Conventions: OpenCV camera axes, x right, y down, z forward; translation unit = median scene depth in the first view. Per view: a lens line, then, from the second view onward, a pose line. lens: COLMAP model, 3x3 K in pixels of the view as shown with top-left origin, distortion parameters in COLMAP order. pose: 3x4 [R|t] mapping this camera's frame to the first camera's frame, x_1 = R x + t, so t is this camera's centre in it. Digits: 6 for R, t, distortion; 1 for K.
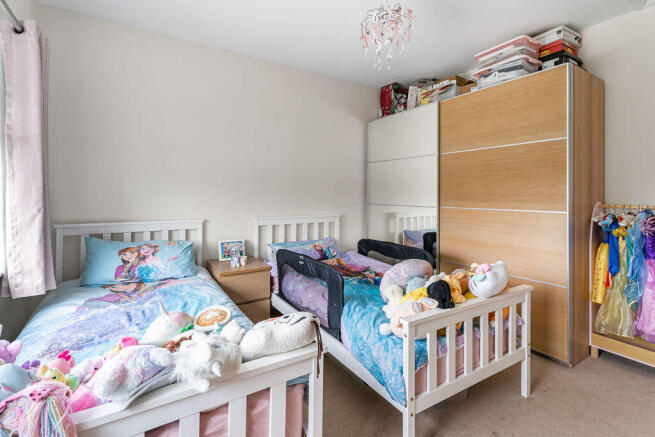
lens RADIAL K [[303.8, 0, 324.6], [0, 303.8, 202.3], [0, 0, 1]] dist [0.001857, 0.000493]
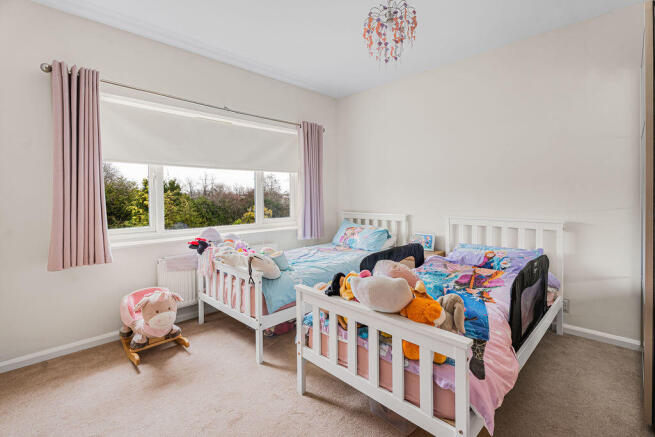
lens RADIAL K [[303.8, 0, 324.6], [0, 303.8, 202.3], [0, 0, 1]] dist [0.001857, 0.000493]
pose [[0.233115, 0.015759, -0.972322, 0.937642], [-0.004377, 0.999876, 0.015156, -0.014807], [0.972439, 0.000723, 0.233155, 0.440819]]
